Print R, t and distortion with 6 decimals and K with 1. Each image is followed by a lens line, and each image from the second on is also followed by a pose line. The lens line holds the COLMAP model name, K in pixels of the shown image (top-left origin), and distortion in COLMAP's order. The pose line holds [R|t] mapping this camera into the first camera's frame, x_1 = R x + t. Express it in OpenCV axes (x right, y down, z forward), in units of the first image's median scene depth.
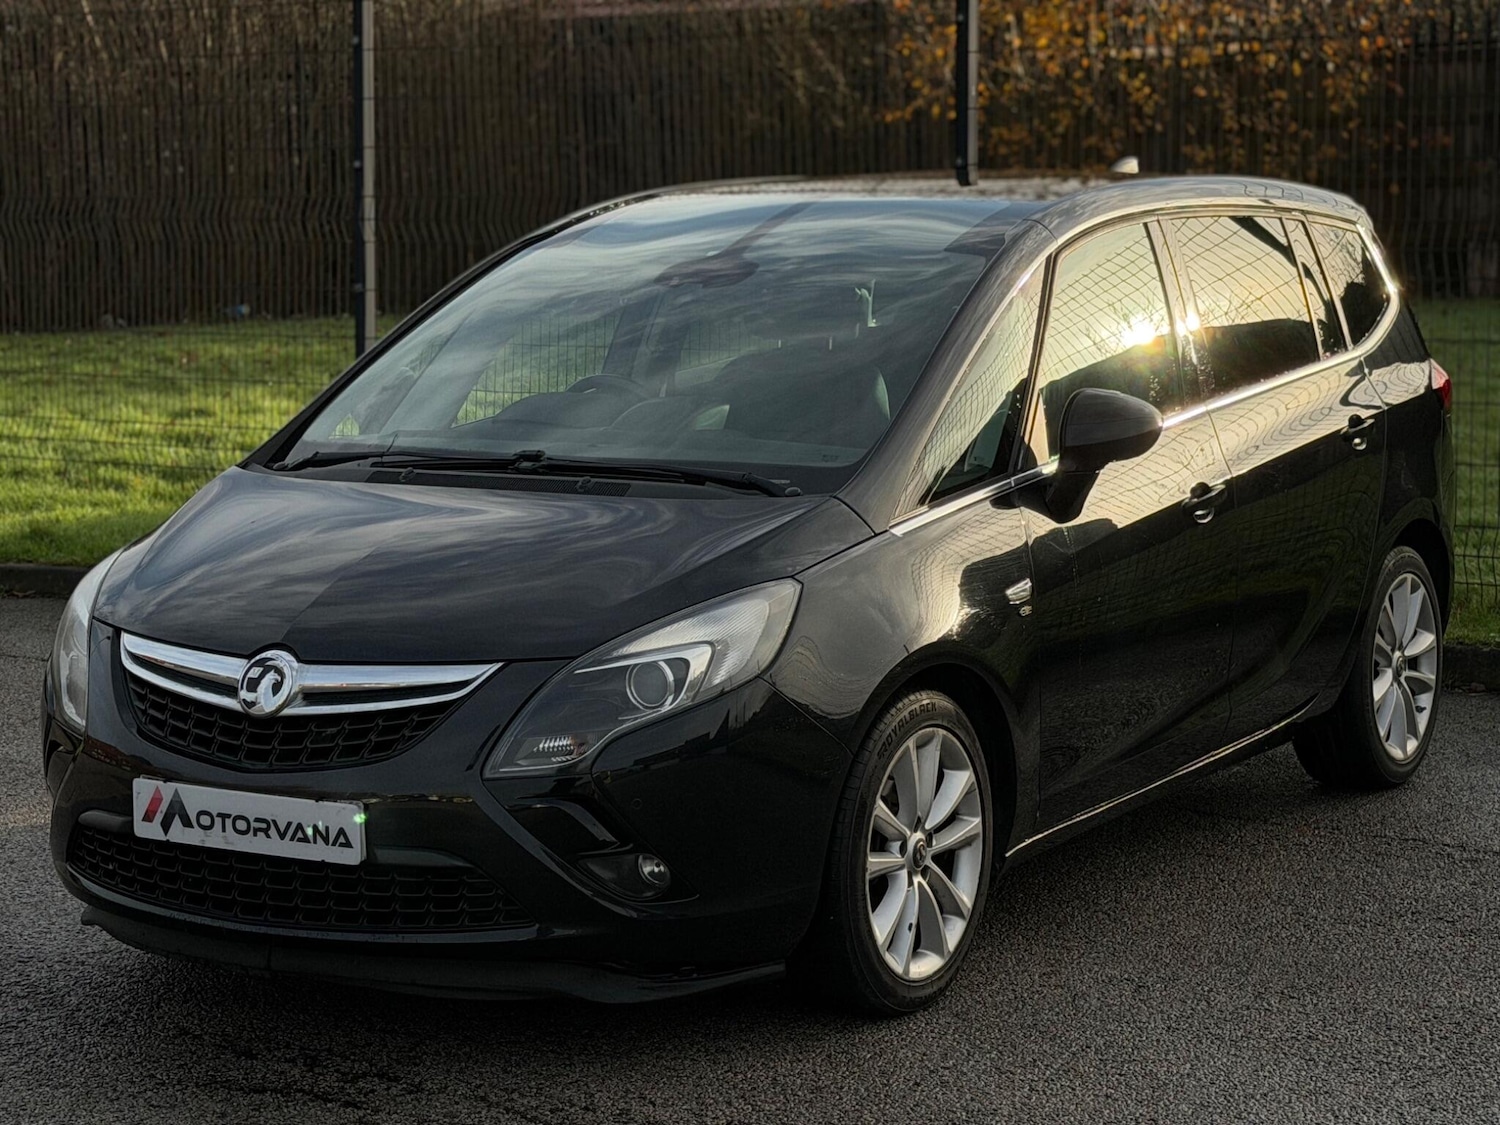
lens RADIAL K [[3282.6, 0, 740.9], [0, 3282.6, 568.6], [0, 0, 1]] dist [0.235153, 0.000000]
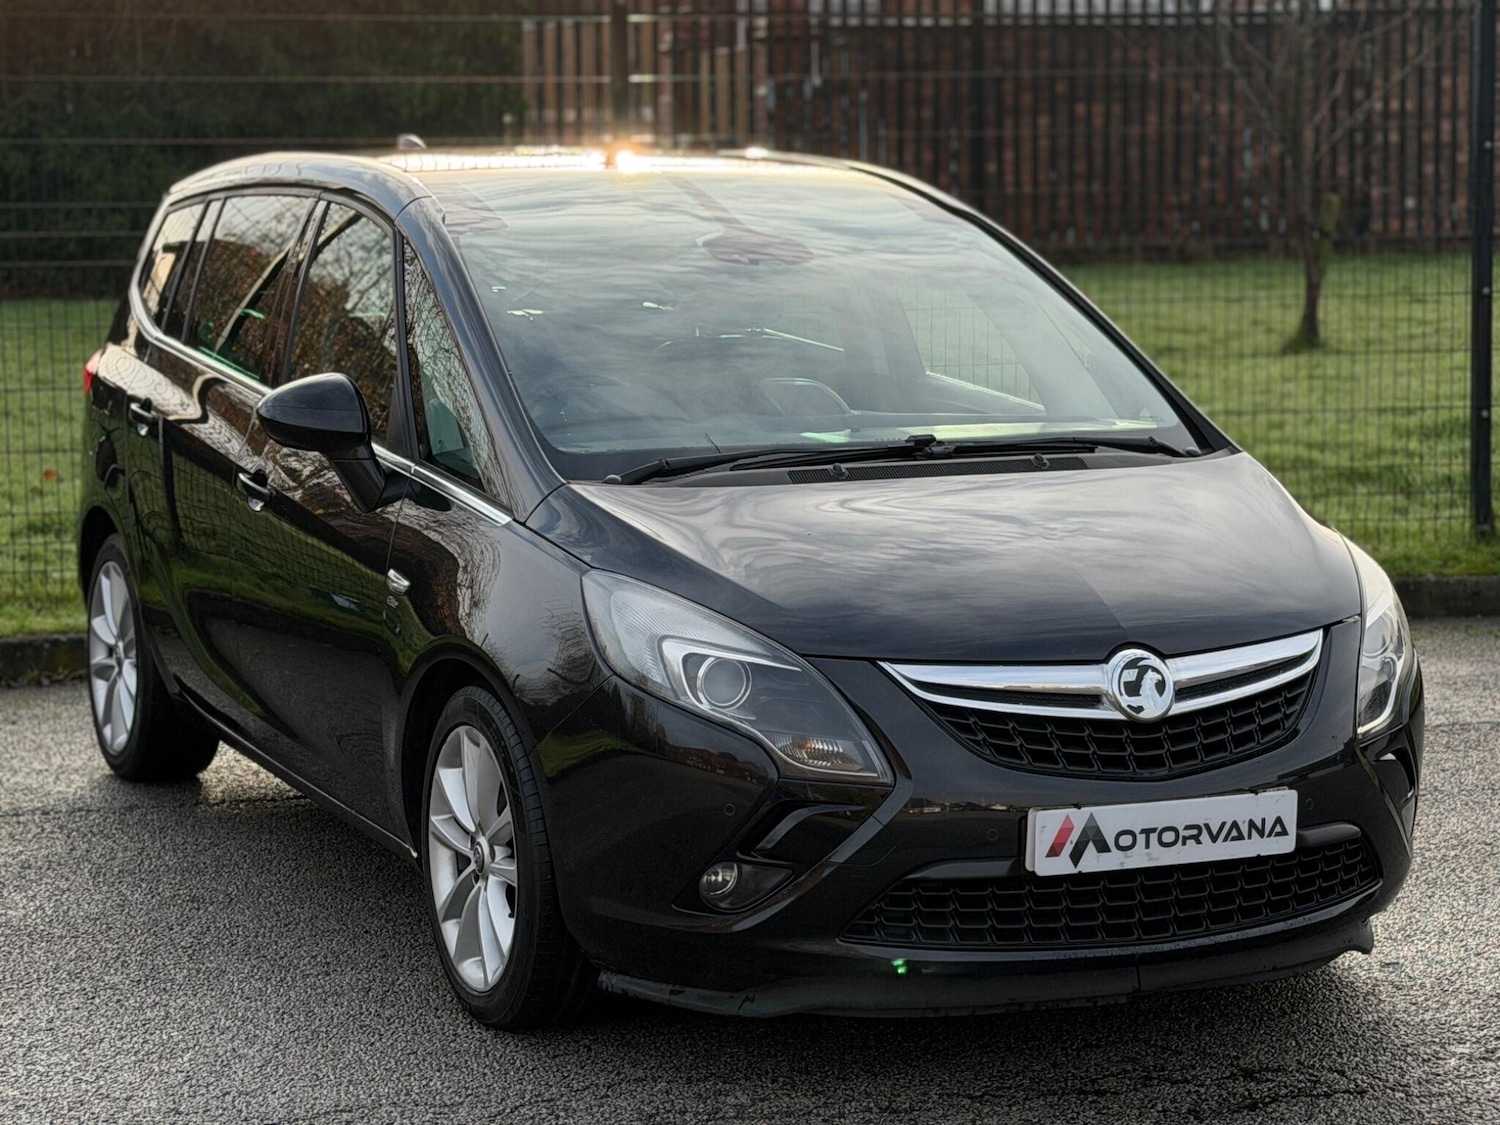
lens RADIAL K [[3282.6, 0, 762.1], [0, 3282.6, 568.7], [0, 0, 1]] dist [0.235153, 0.000000]
pose [[0.561775, -0.099395, 0.821297, -0.971593], [0.099898, 0.993642, 0.051921, -0.057421], [-0.821236, 0.052878, 0.568133, 0.559209]]
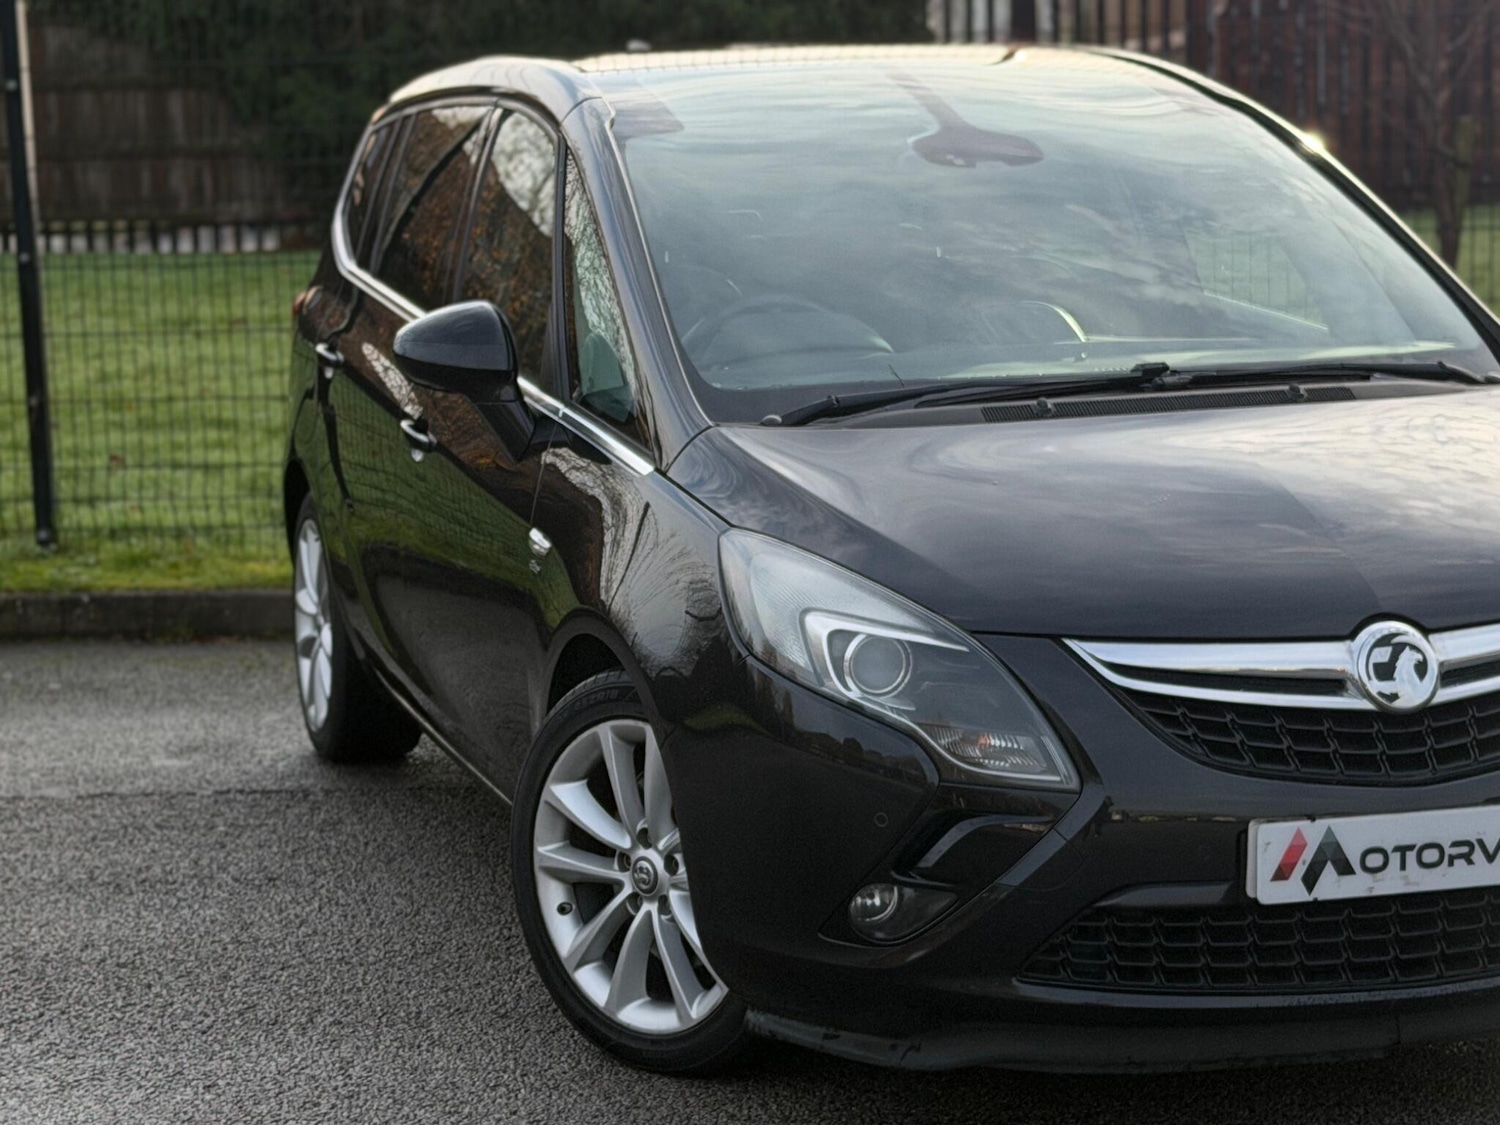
lens RADIAL K [[3282.6, 0, 797.9], [0, 3282.6, 595.1], [0, 0, 1]] dist [0.235153, 0.000000]
pose [[0.654628, -0.120512, 0.746283, -0.798177], [0.112473, 0.991750, 0.061491, -0.043426], [-0.747537, 0.043683, 0.662782, 0.604234]]
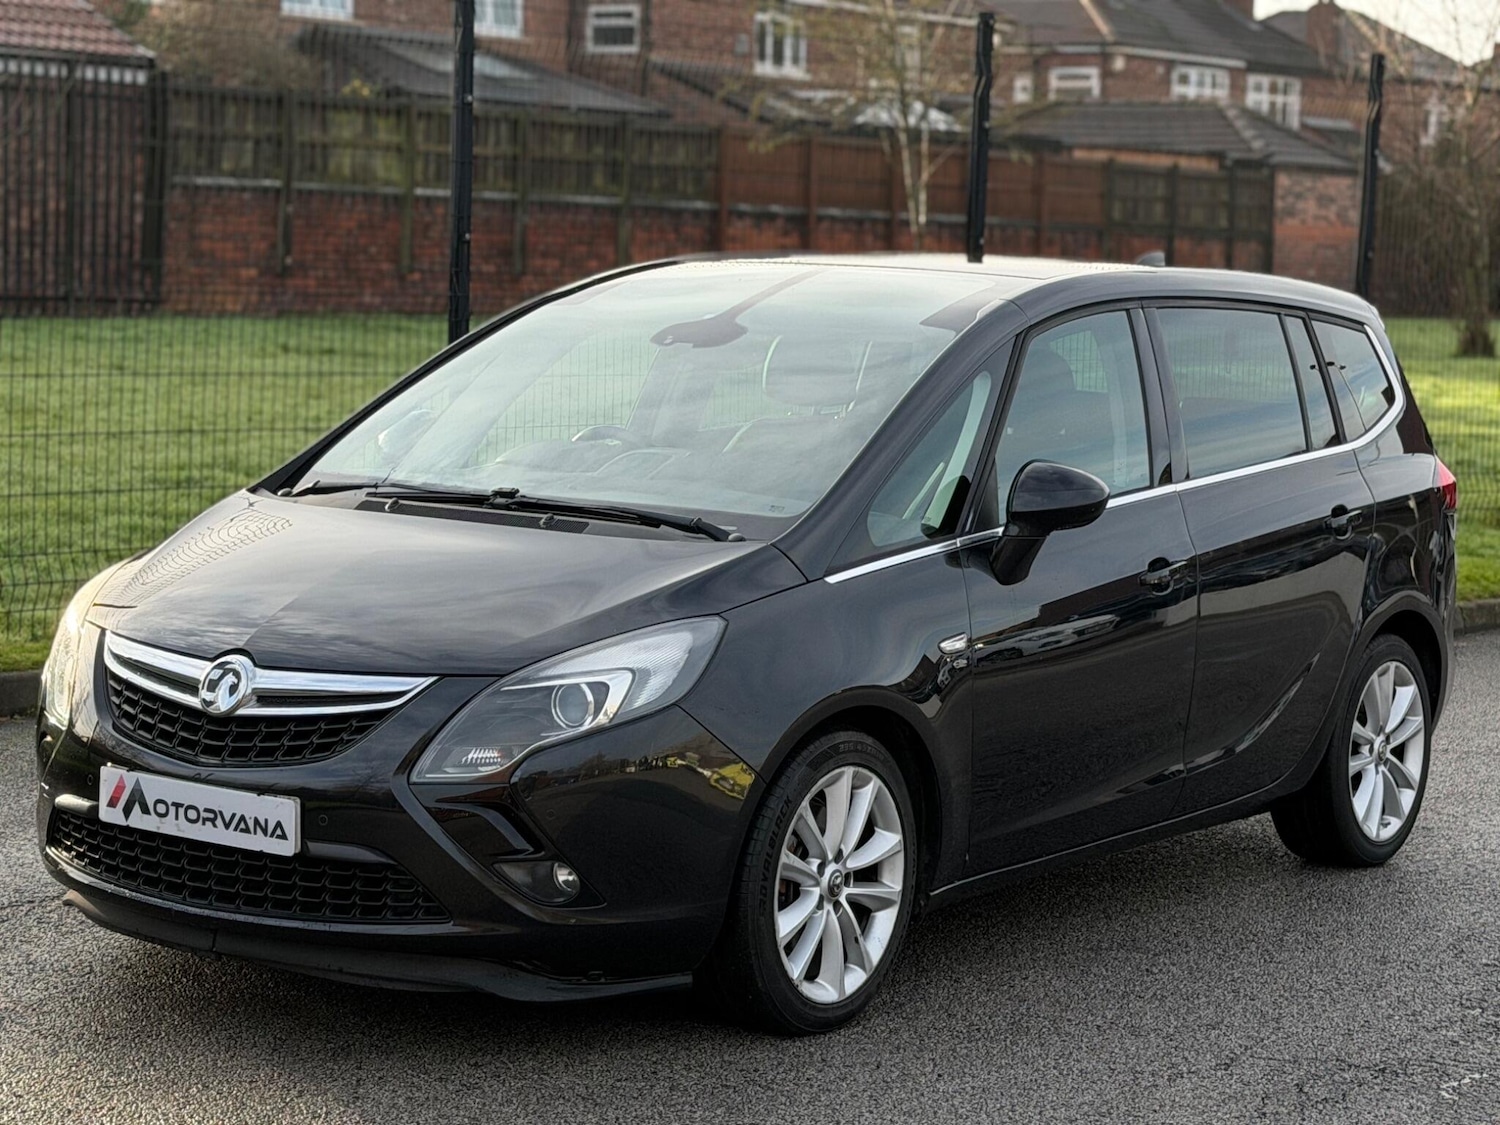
lens RADIAL K [[3282.6, 0, 757.6], [0, 3282.6, 562.2], [0, 0, 1]] dist [0.235153, 0.000000]
pose [[0.996494, 0.054632, -0.063371, 0.097024], [-0.056434, 0.998041, -0.027012, 0.014095], [0.061771, 0.030493, 0.997624, -0.071046]]
